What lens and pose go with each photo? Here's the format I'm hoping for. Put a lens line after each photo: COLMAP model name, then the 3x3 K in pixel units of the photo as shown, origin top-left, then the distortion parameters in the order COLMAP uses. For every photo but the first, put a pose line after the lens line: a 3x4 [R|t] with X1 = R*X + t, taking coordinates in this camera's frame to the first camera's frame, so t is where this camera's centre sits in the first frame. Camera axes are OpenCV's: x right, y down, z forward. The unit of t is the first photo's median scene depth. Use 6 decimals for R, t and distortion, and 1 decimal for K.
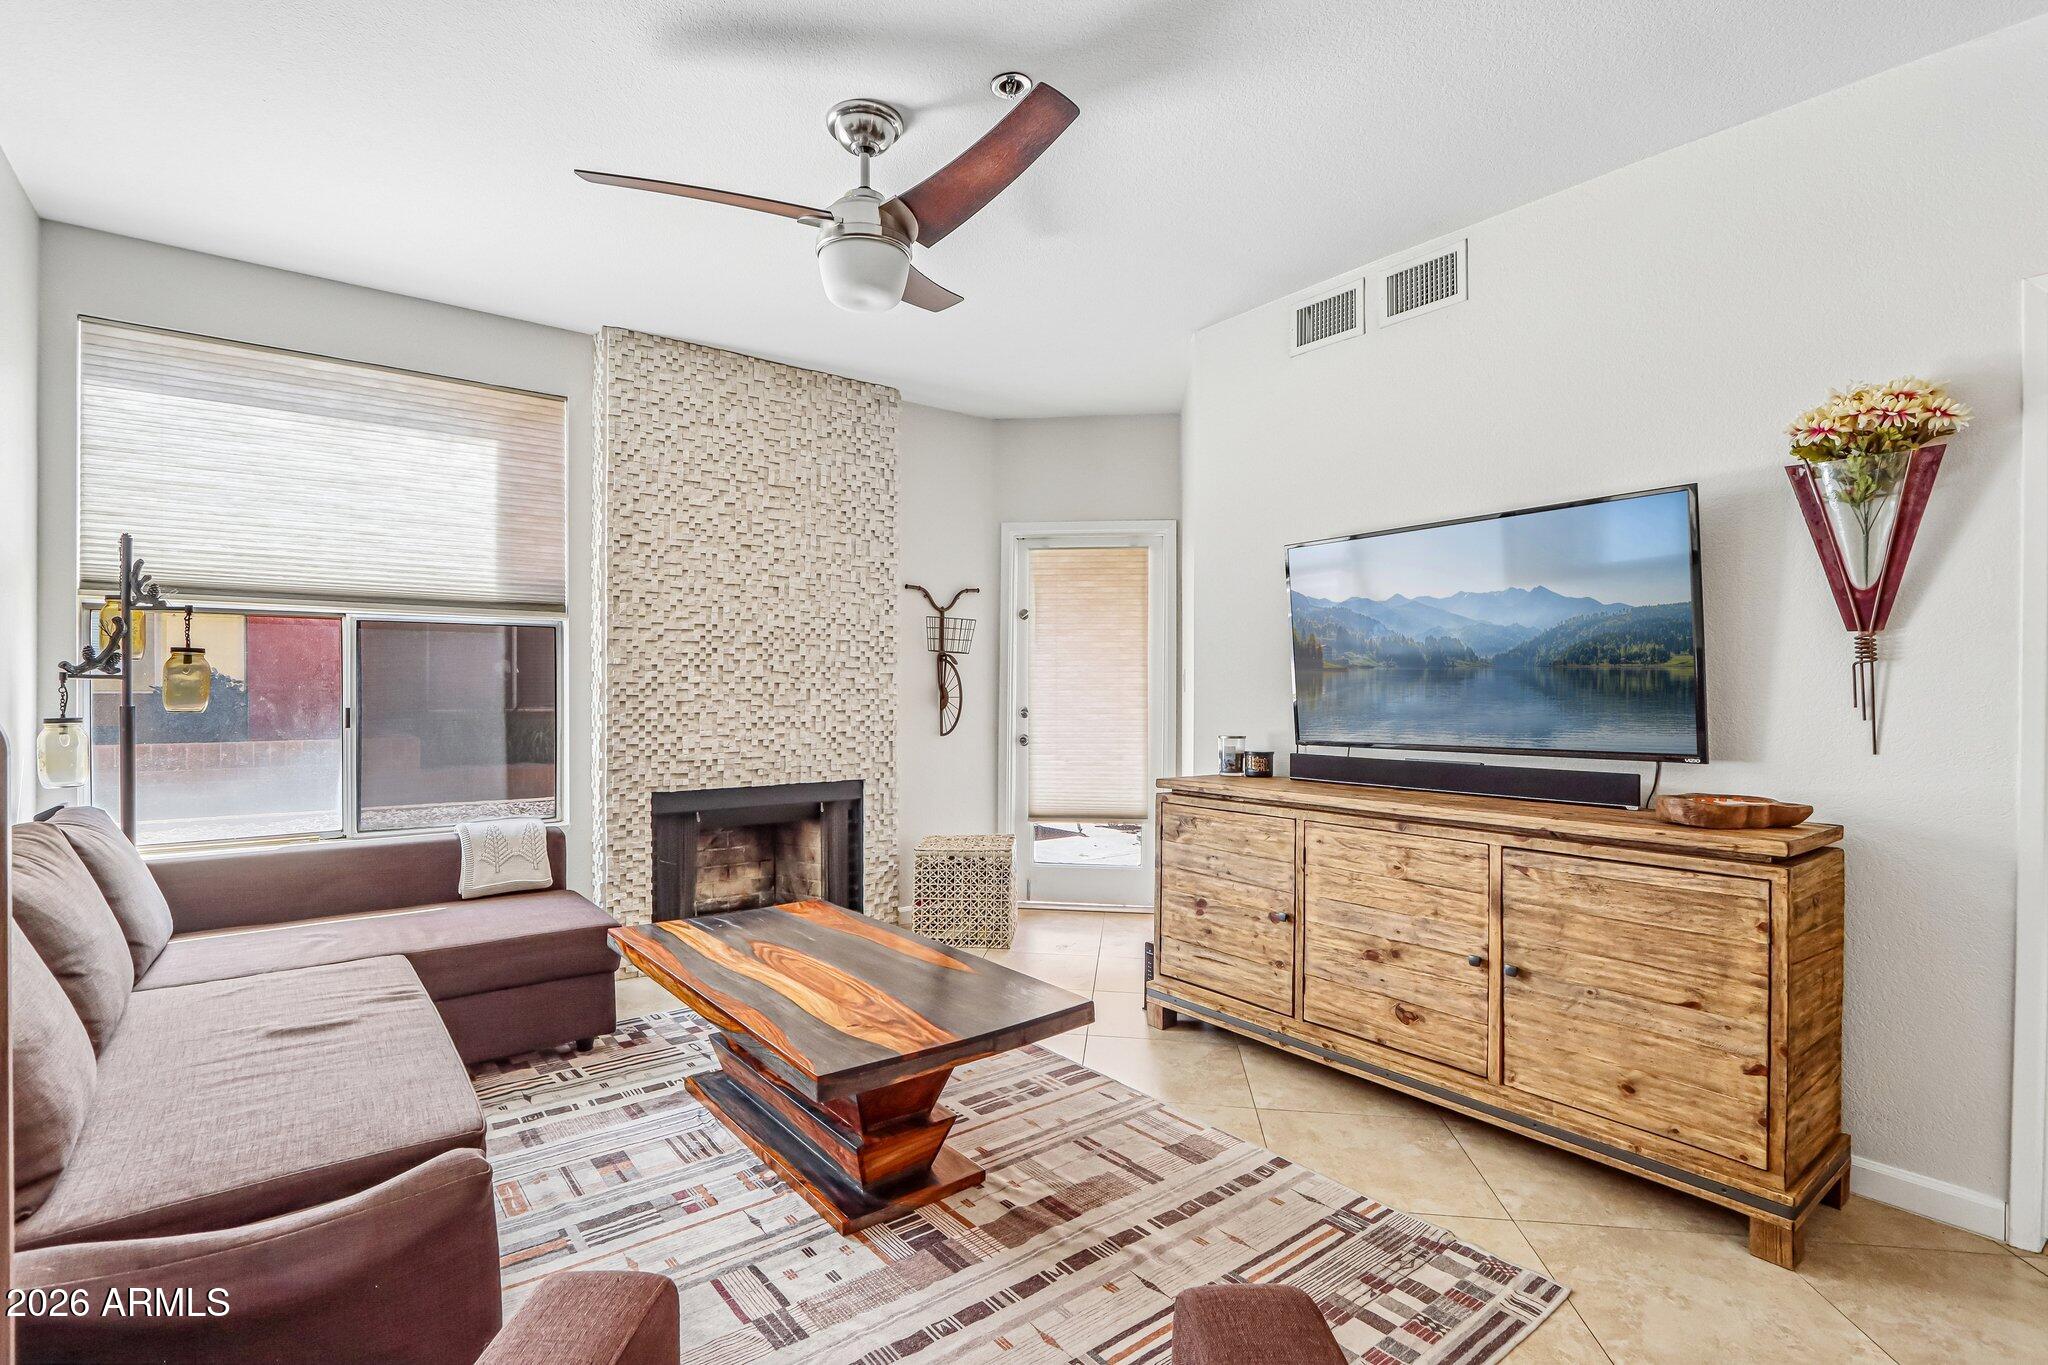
lens RADIAL K [[952.0, 0, 976.9], [0, 952.0, 692.2], [0, 0, 1]] dist [-0.023984, 0.010596]
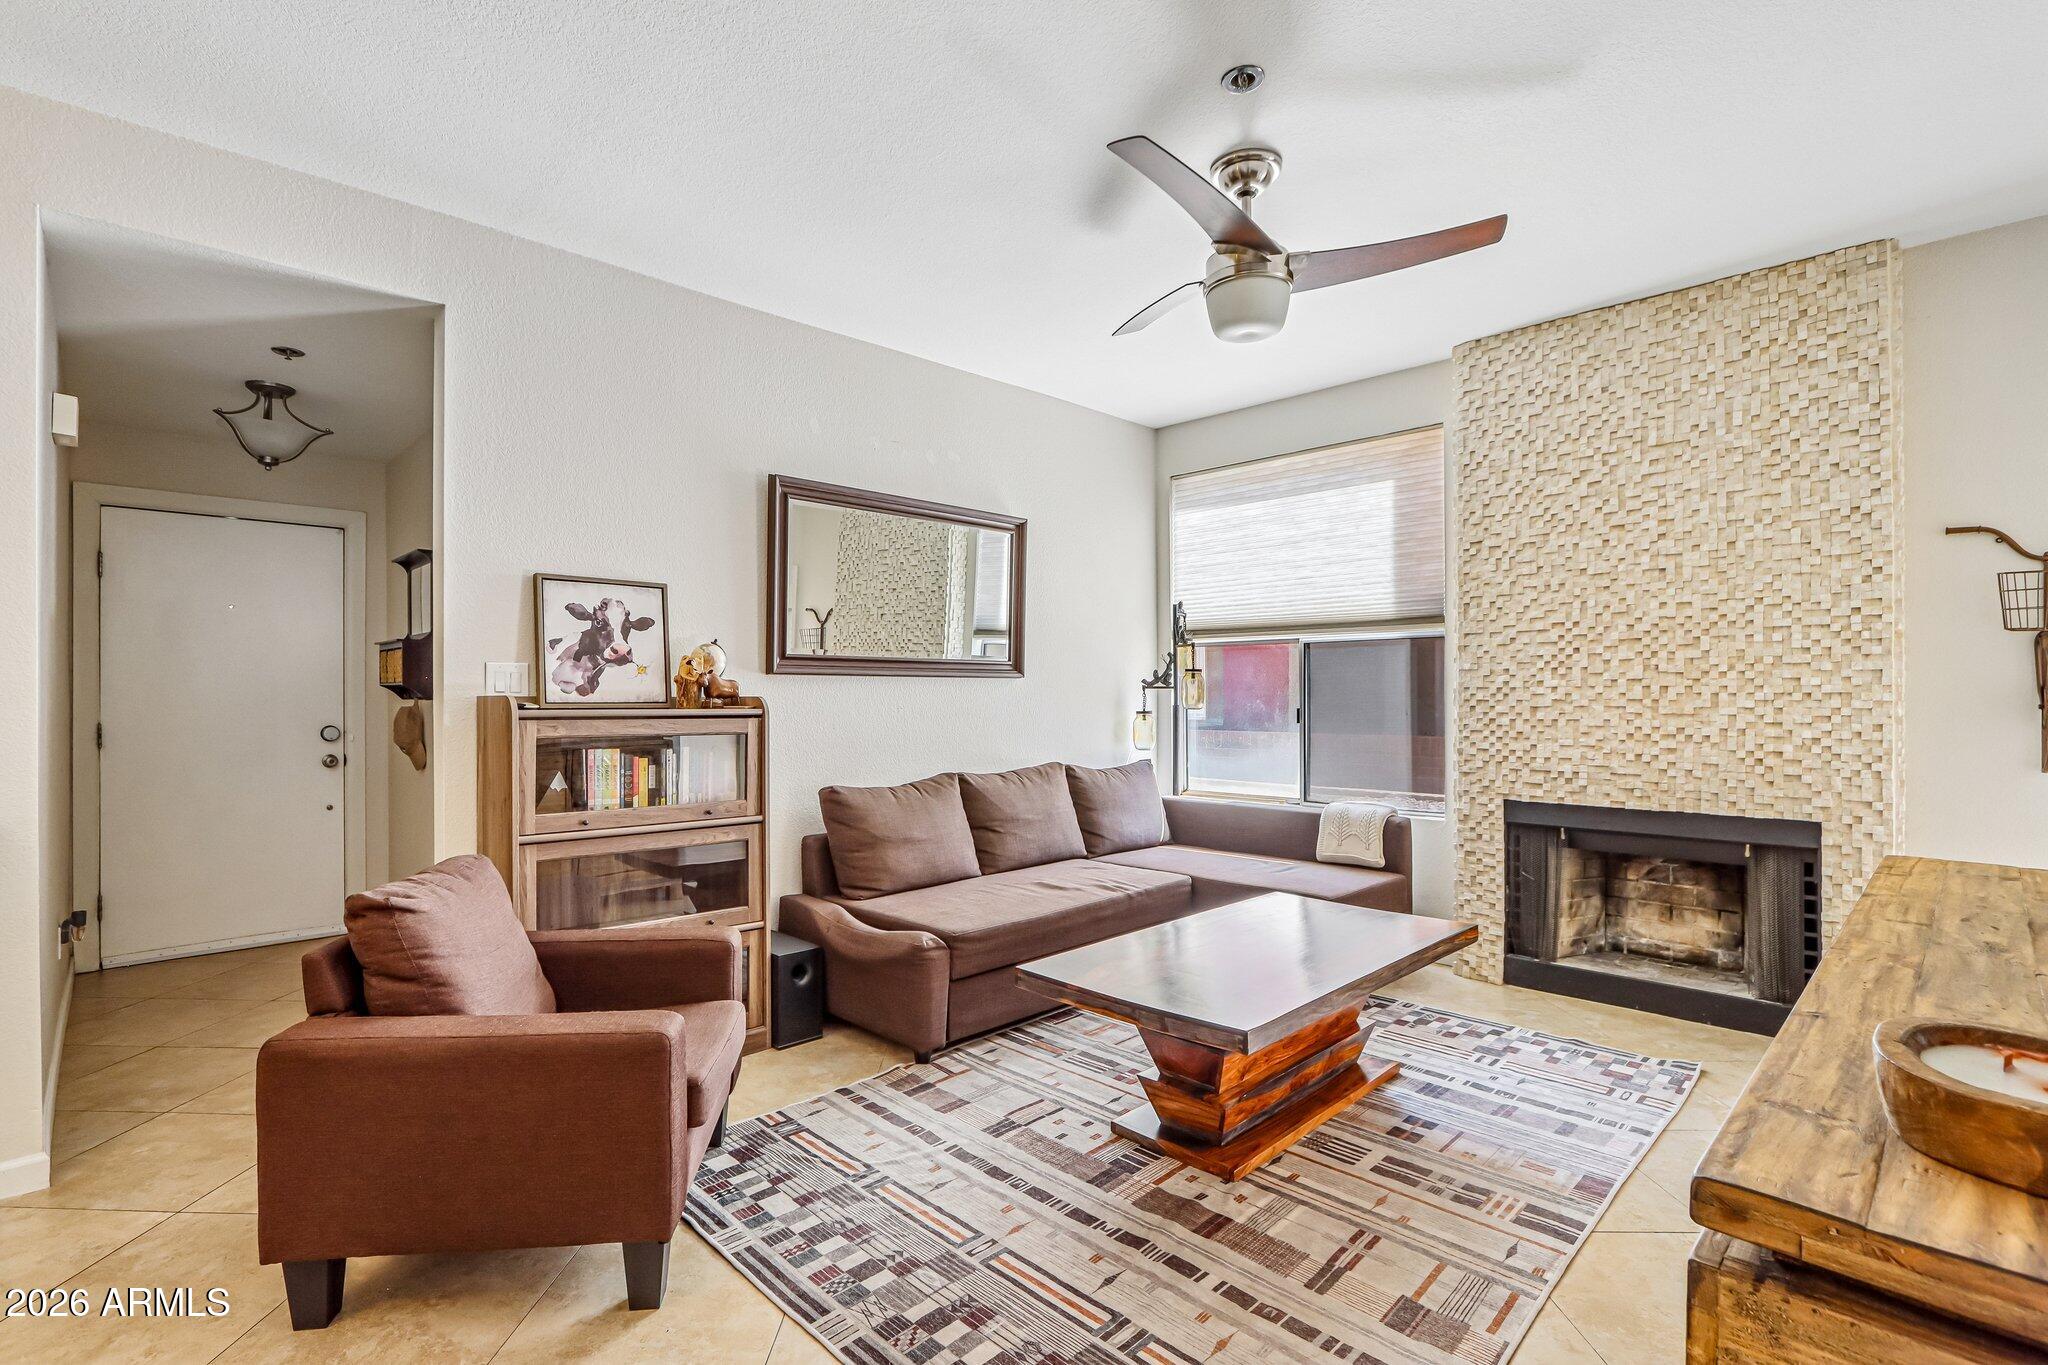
lens RADIAL K [[949.9, 0, 996.8], [0, 949.9, 691.5], [0, 0, 1]] dist [-0.015040, 0.000116]
pose [[0.129578, -0.004564, -0.991559, 0.534519], [-0.001440, 0.999987, -0.004791, -0.000211], [0.991568, 0.002049, 0.129570, 0.339338]]
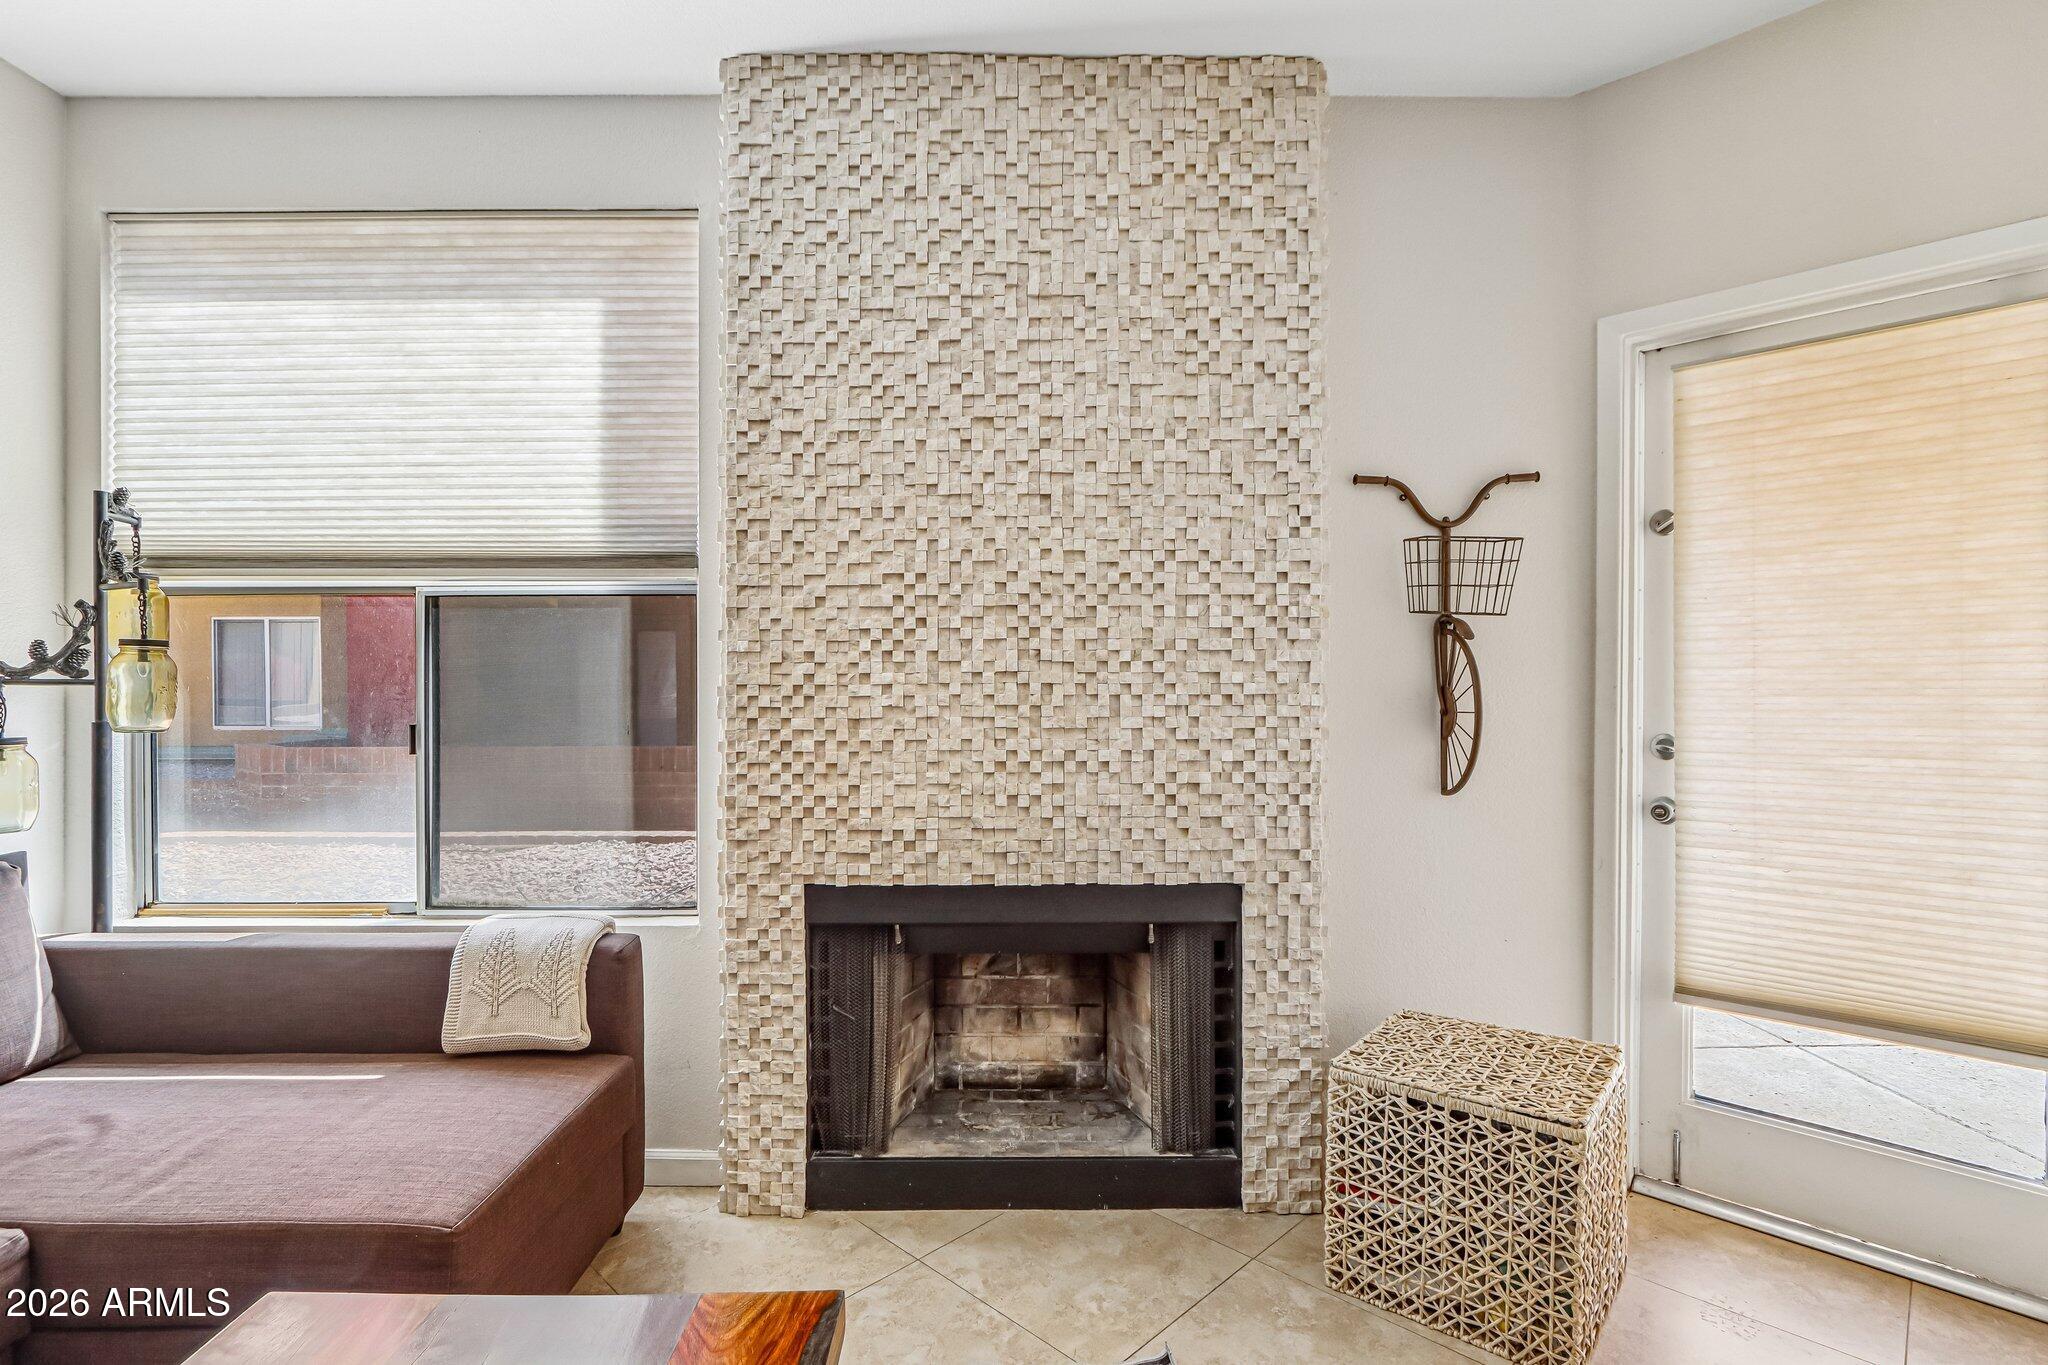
lens RADIAL K [[960.0, 0, 1016.1], [0, 960.0, 691.7], [0, 0, 1]] dist [-0.028438, 0.014179]
pose [[0.814990, -0.003148, -0.579466, 0.074781], [0.001382, 0.999993, -0.003488, -0.003683], [0.579473, 0.002042, 0.814989, 0.592979]]
